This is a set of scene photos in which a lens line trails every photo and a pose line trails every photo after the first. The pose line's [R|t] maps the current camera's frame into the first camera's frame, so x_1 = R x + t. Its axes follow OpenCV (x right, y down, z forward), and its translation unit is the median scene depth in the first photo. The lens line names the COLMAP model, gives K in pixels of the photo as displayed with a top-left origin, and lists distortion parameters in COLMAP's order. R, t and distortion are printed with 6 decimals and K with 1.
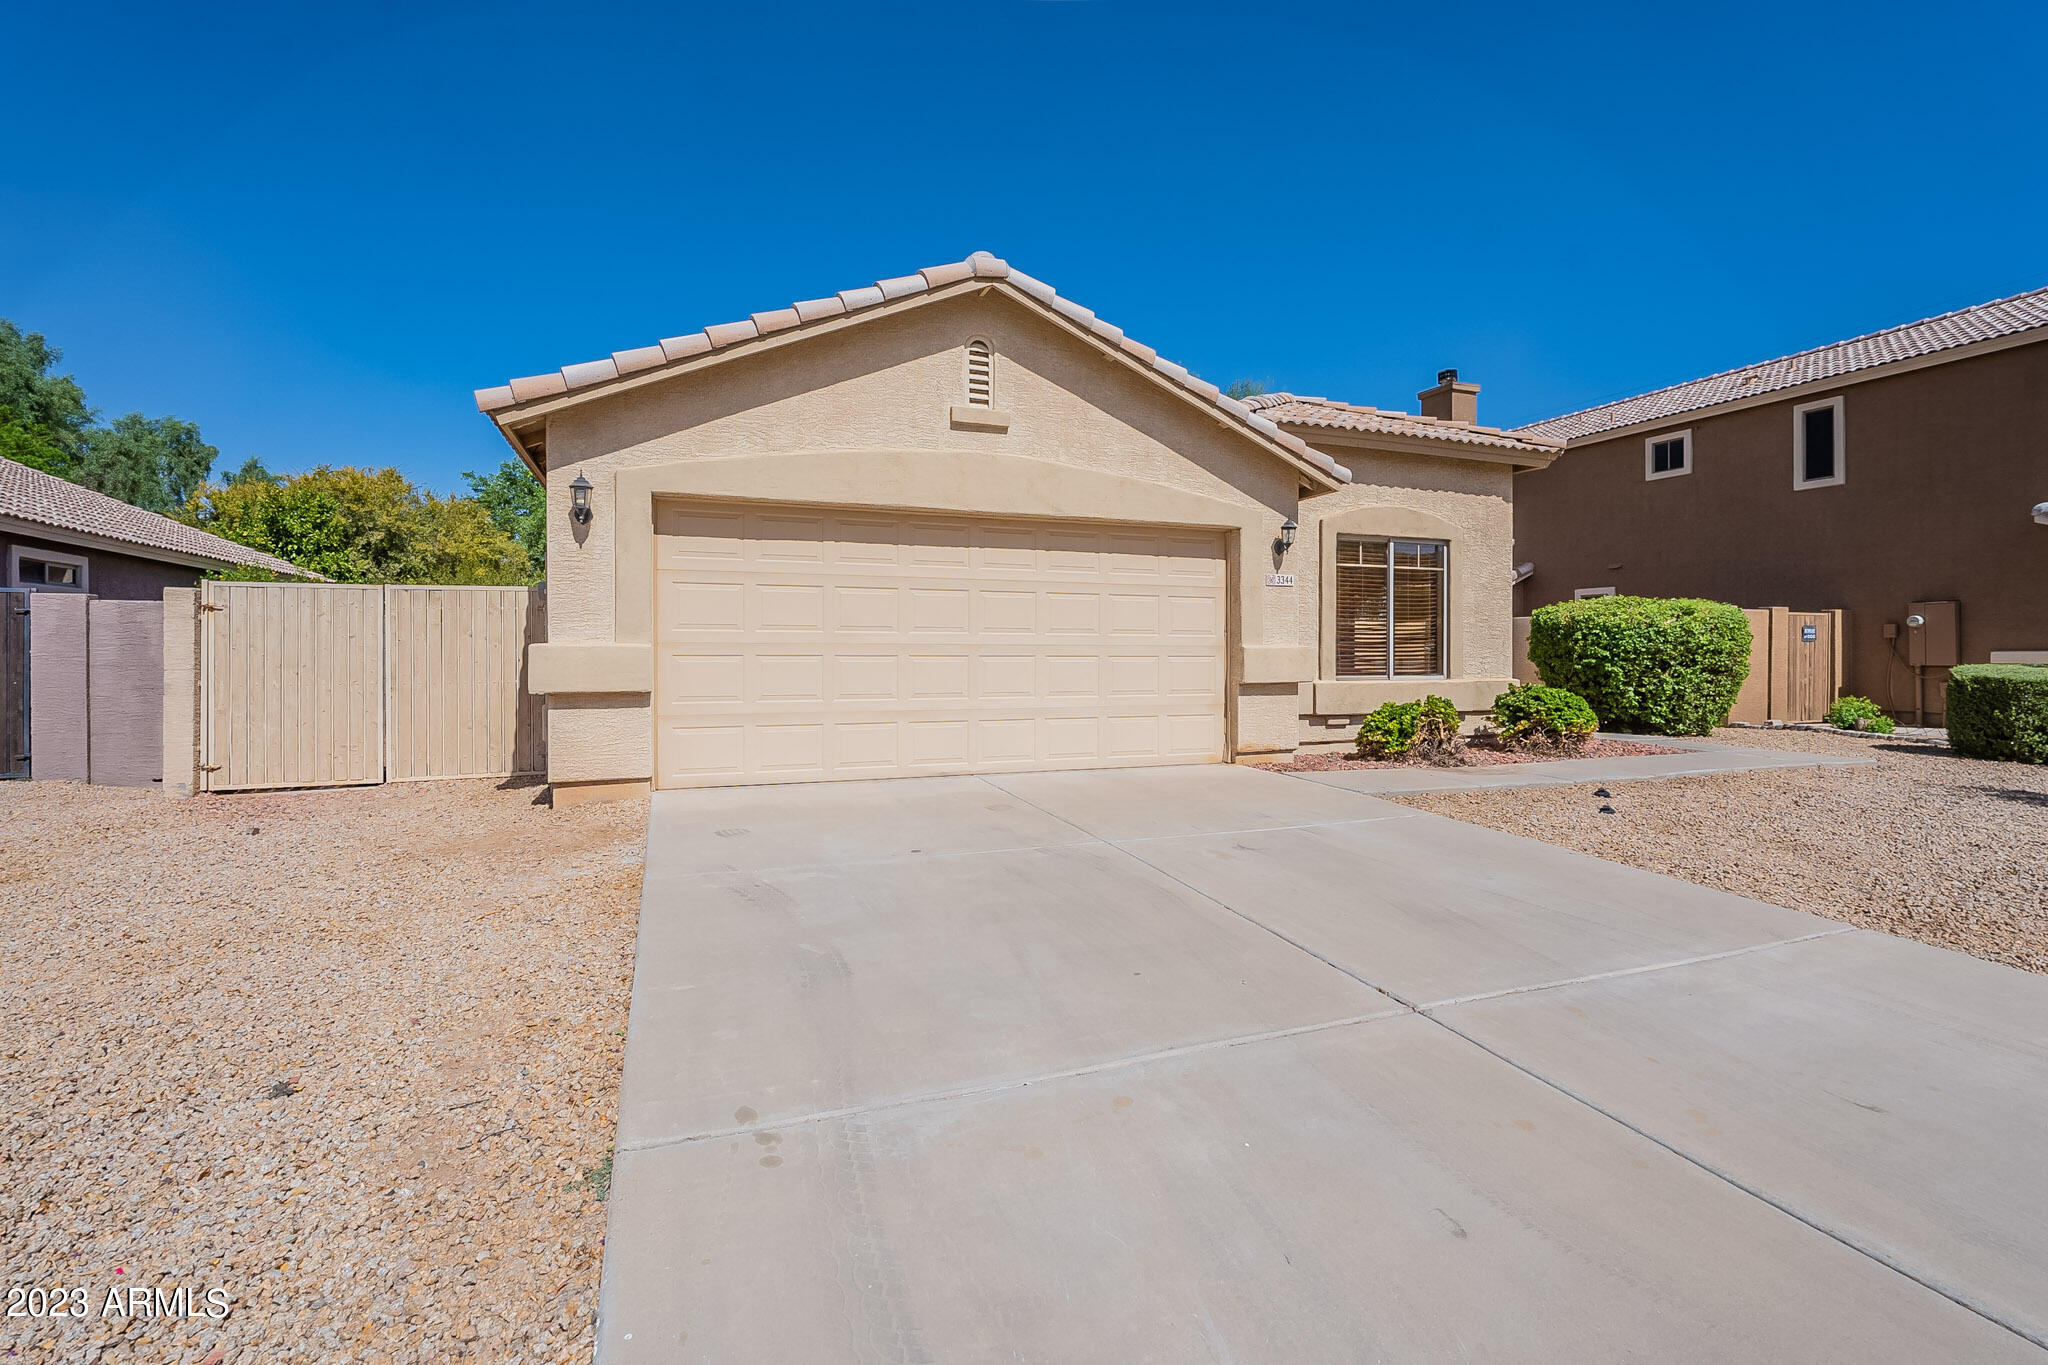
lens RADIAL K [[913.9, 0, 1030.7], [0, 913.9, 667.7], [0, 0, 1]] dist [0.002760, 0.000198]
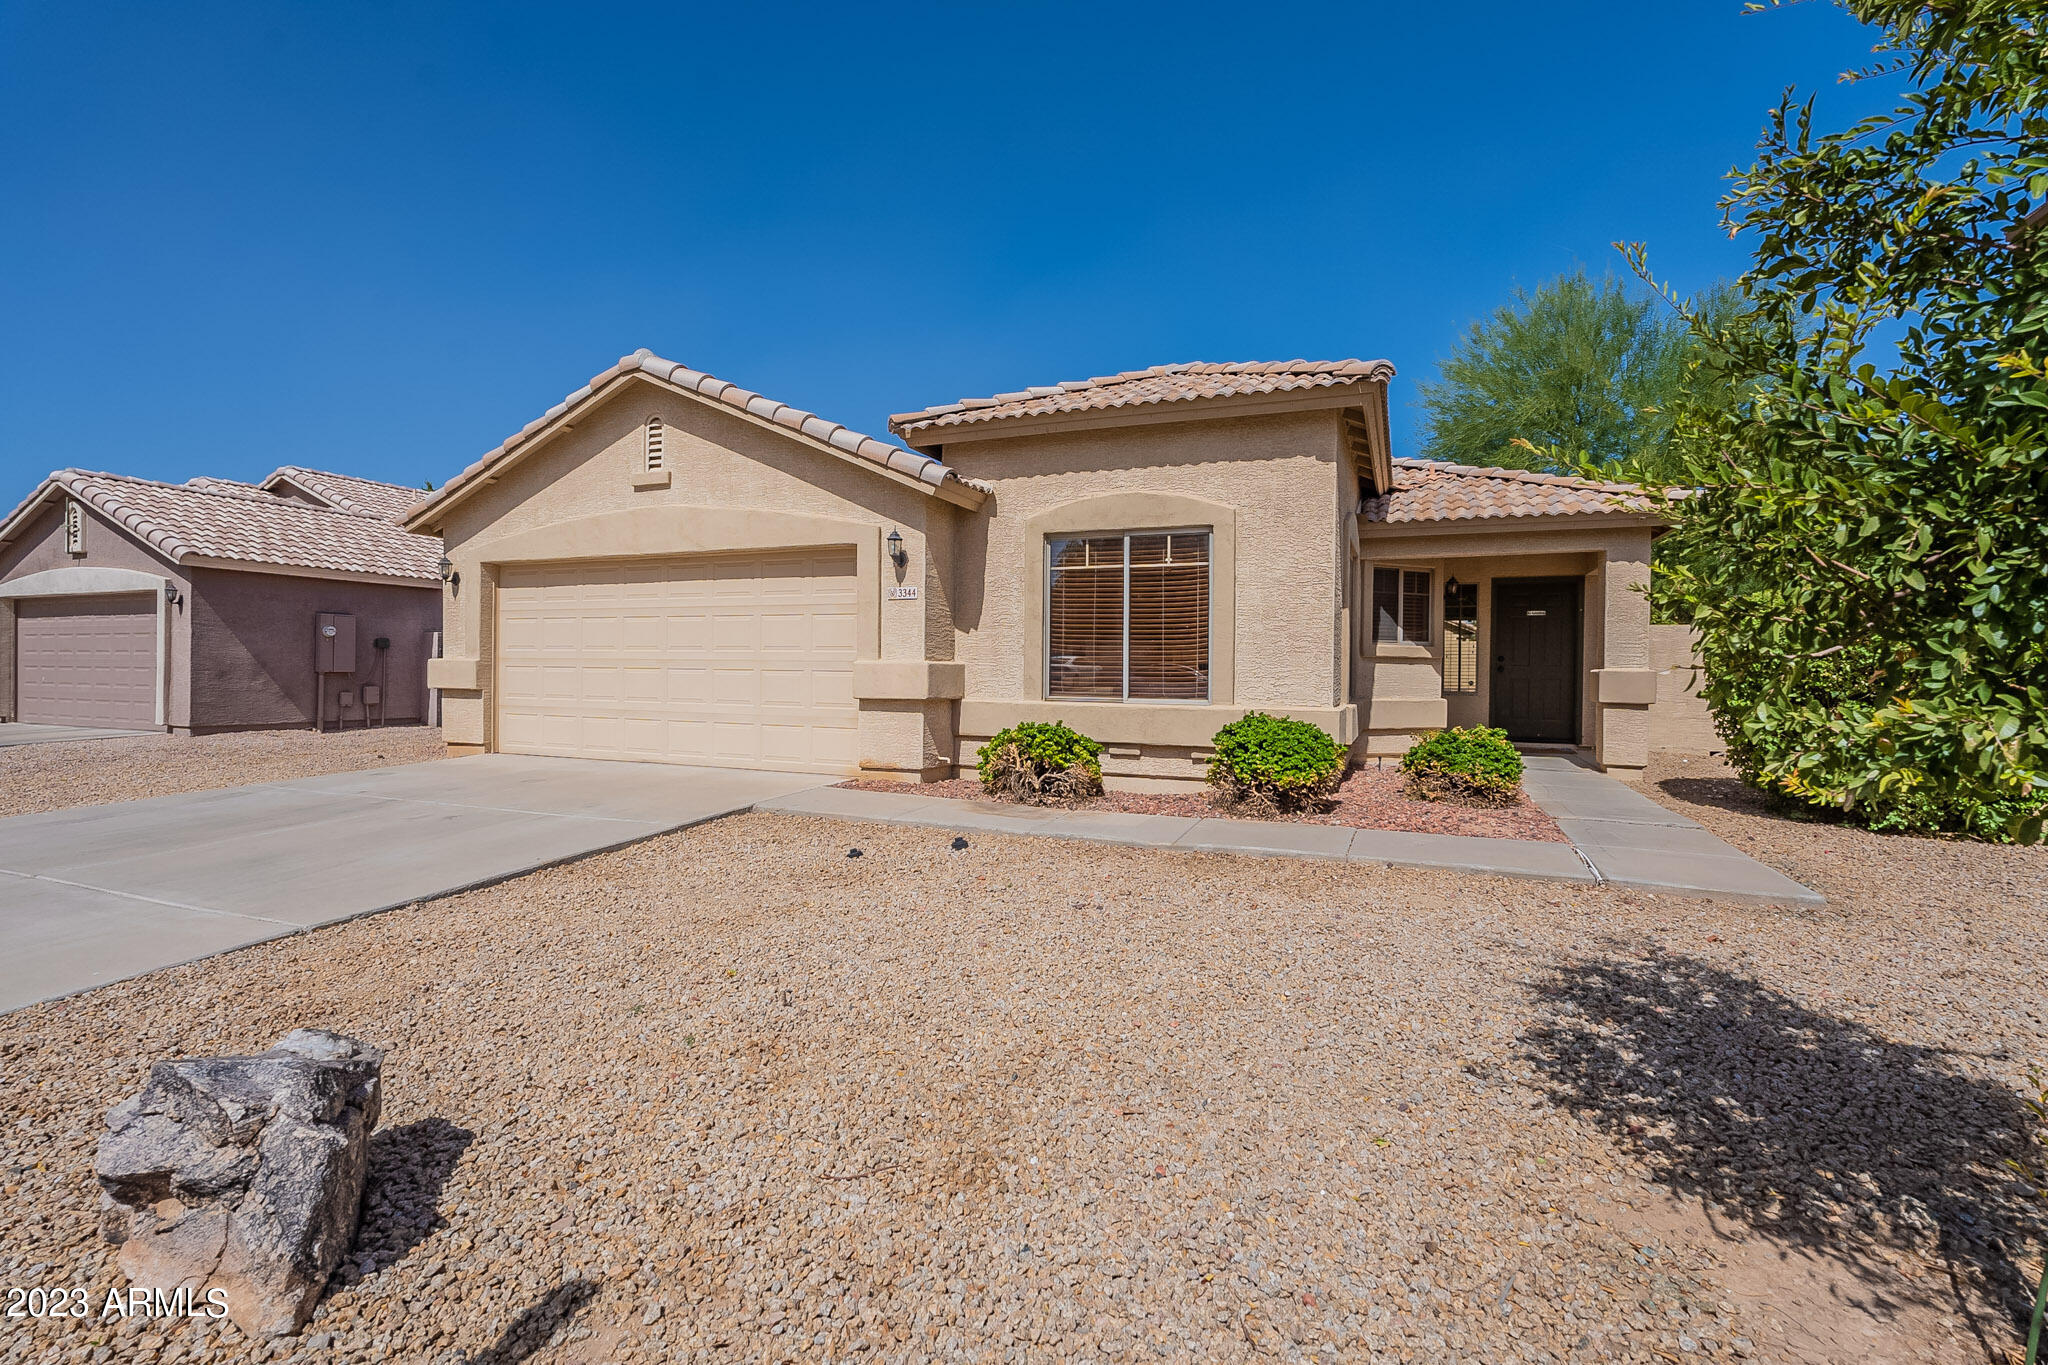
lens RADIAL K [[913.9, 0, 1031.2], [0, 913.9, 676.1], [0, 0, 1]] dist [0.002760, 0.000198]
pose [[0.721655, 0.011246, -0.692162, 1.112548], [-0.020068, 0.999788, -0.004680, -0.006558], [0.691962, 0.017268, 0.721727, 0.425364]]
